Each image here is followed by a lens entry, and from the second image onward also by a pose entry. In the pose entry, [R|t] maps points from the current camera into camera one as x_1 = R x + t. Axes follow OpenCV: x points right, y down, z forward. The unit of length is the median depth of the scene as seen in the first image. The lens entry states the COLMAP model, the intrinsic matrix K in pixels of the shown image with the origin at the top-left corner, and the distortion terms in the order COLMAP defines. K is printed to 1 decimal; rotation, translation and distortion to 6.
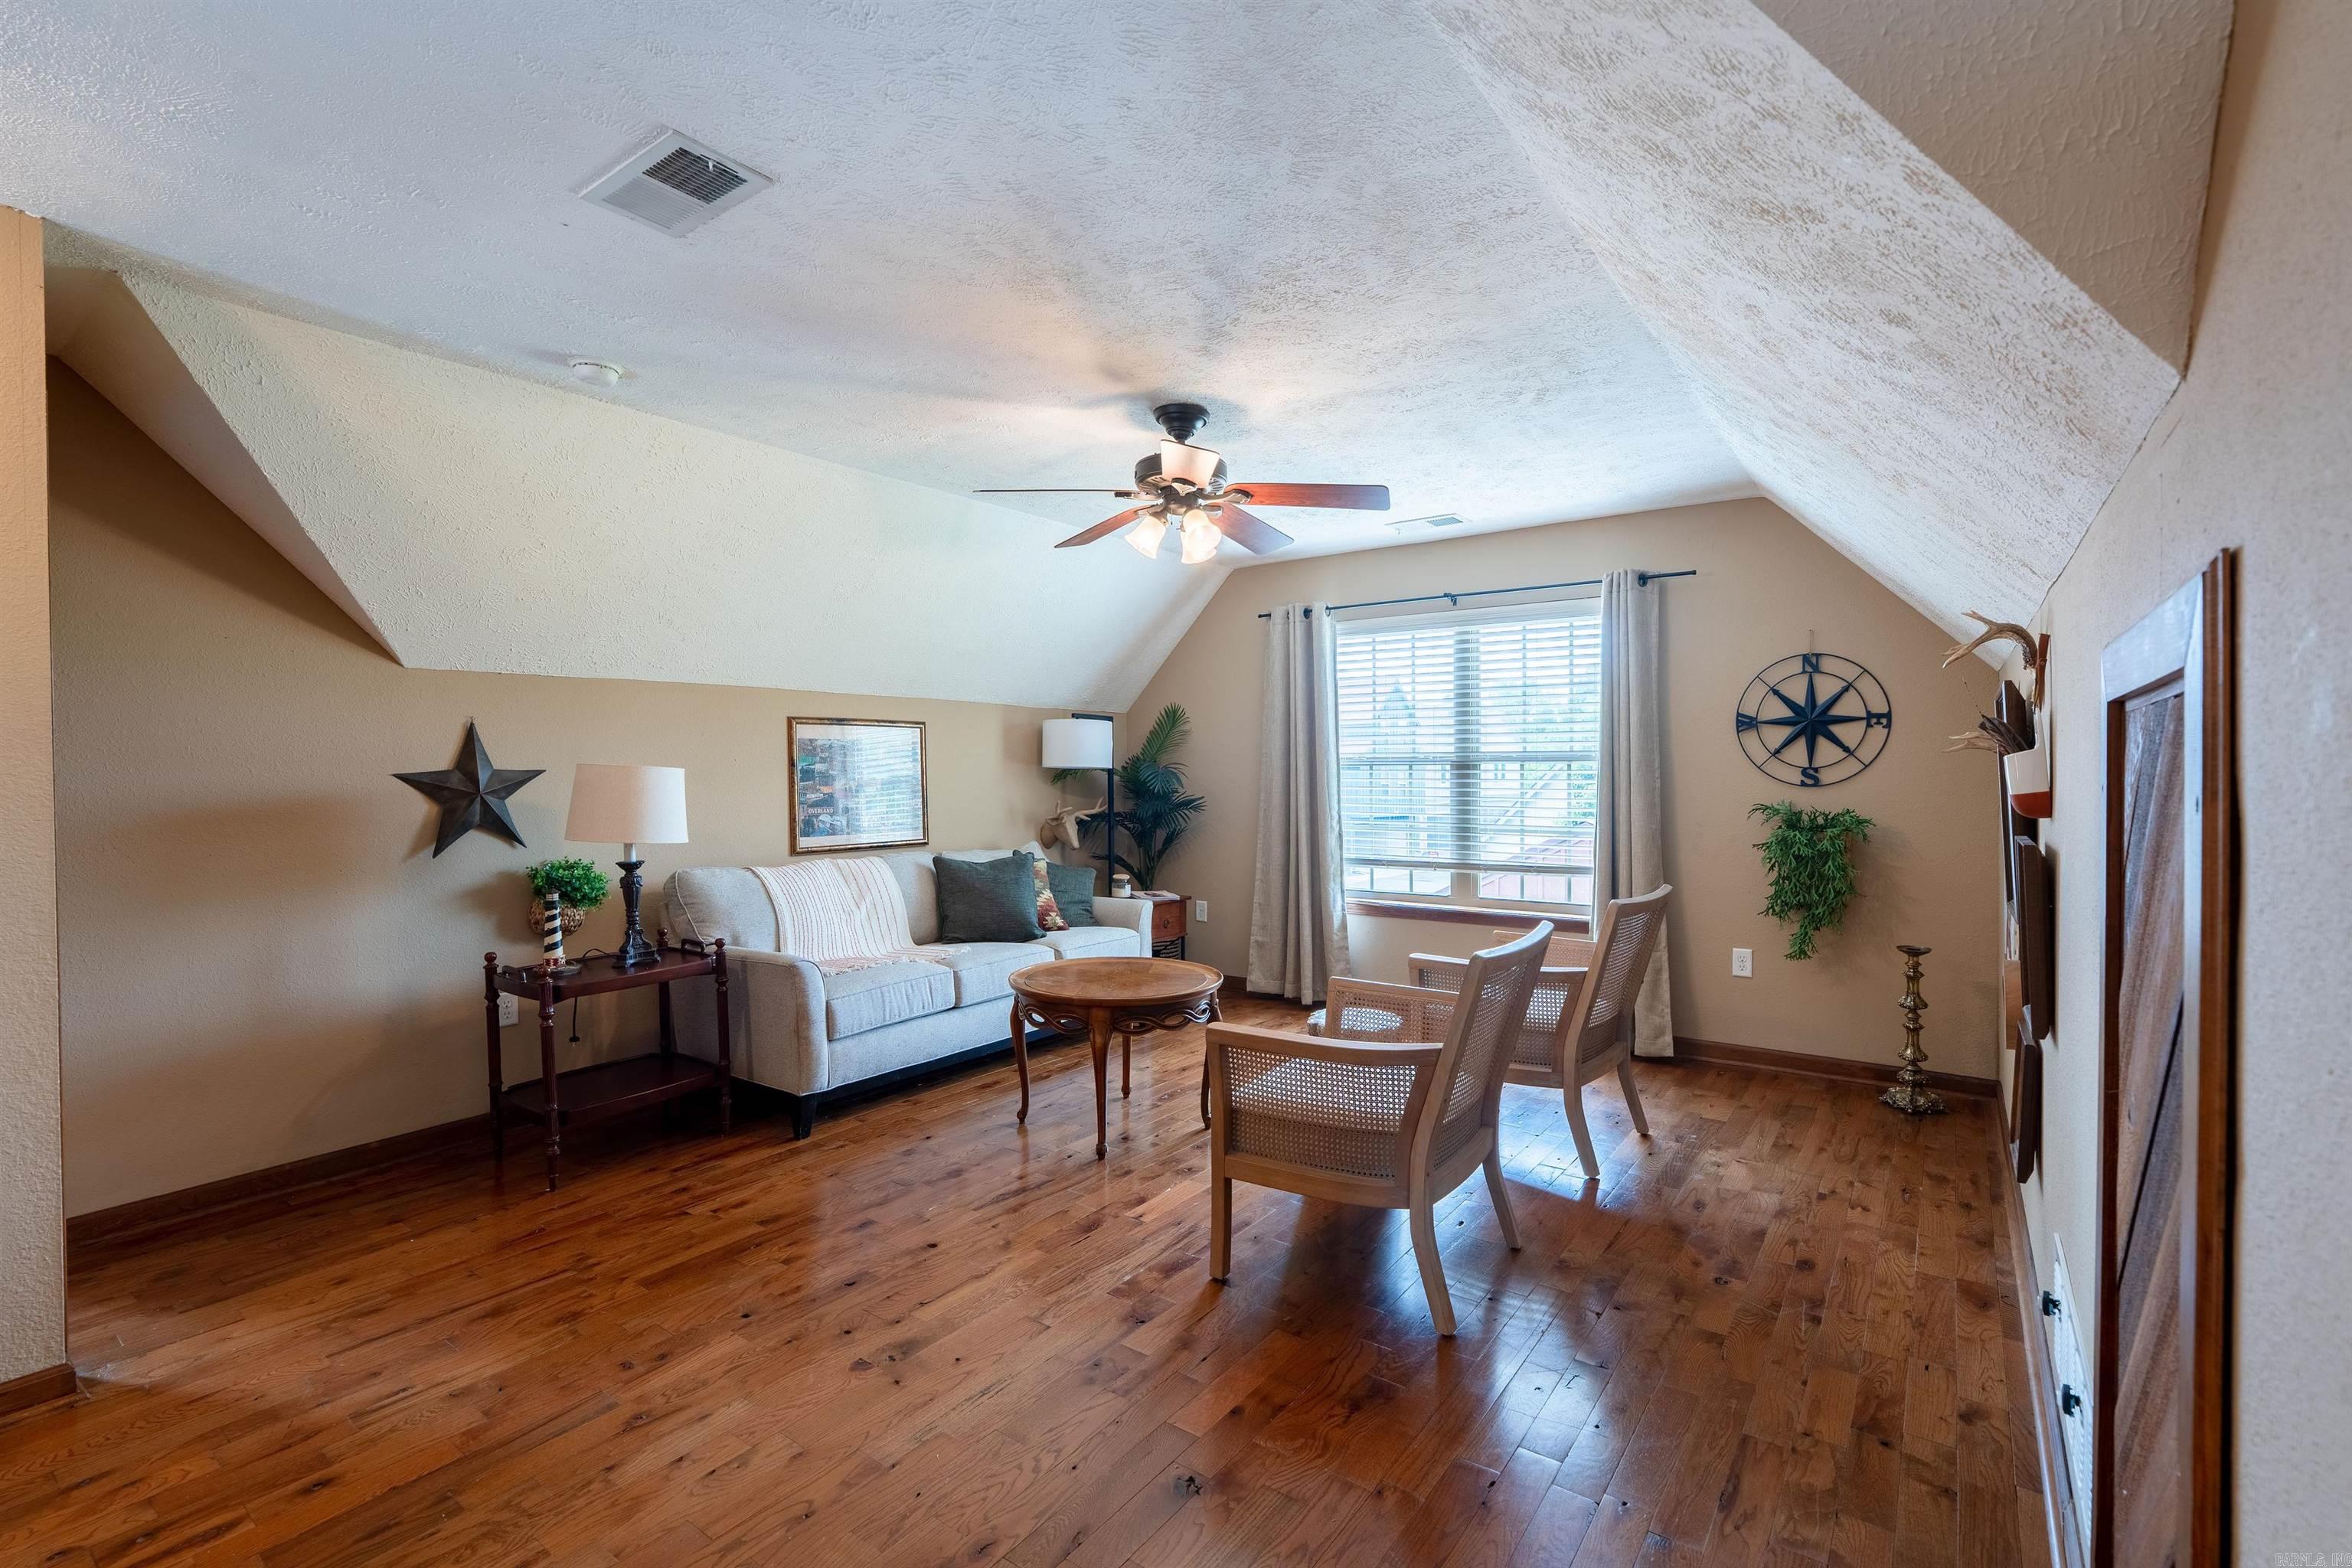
lens RADIAL K [[1057.0, 0, 1172.2], [0, 1057.0, 784.8], [0, 0, 1]] dist [-0.006017, 0.003363]
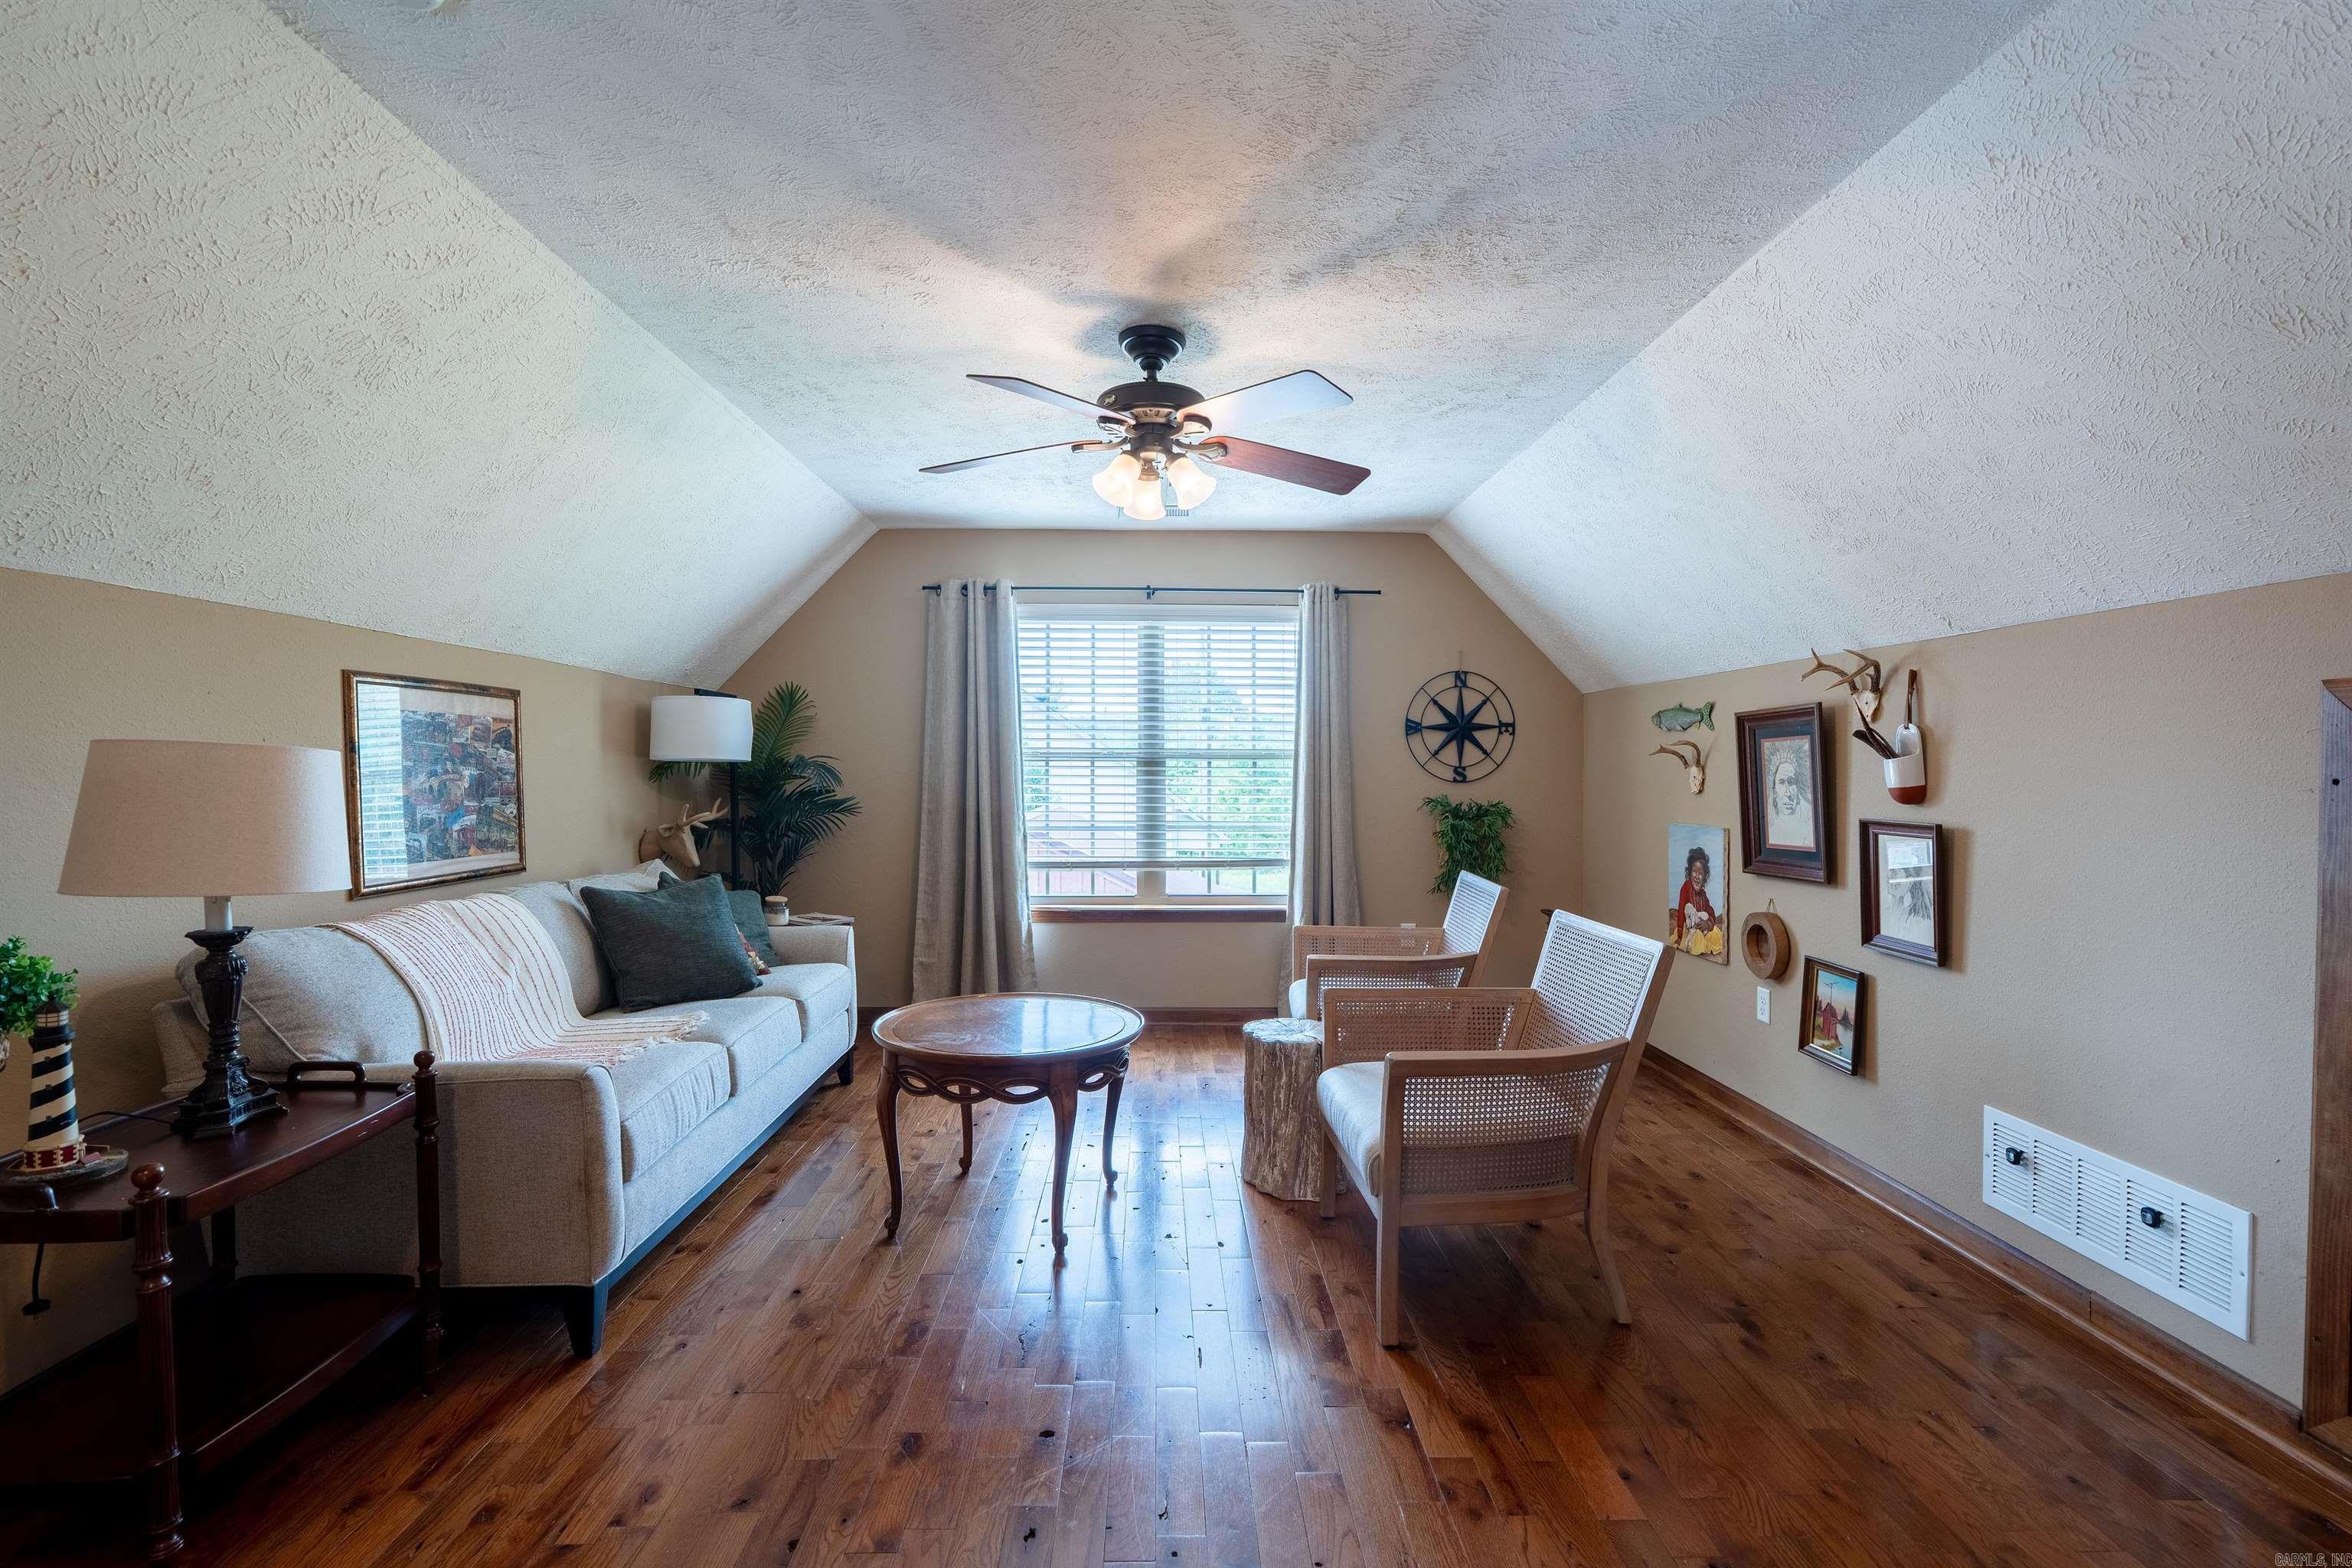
lens RADIAL K [[1057.0, 0, 1180.1], [0, 1057.0, 781.8], [0, 0, 1]] dist [-0.006017, 0.003363]
pose [[0.791919, -0.001605, 0.610624, -0.358261], [0.002053, 0.999998, -0.000034, 0.000296], [-0.610623, 0.001281, 0.791920, 0.235978]]
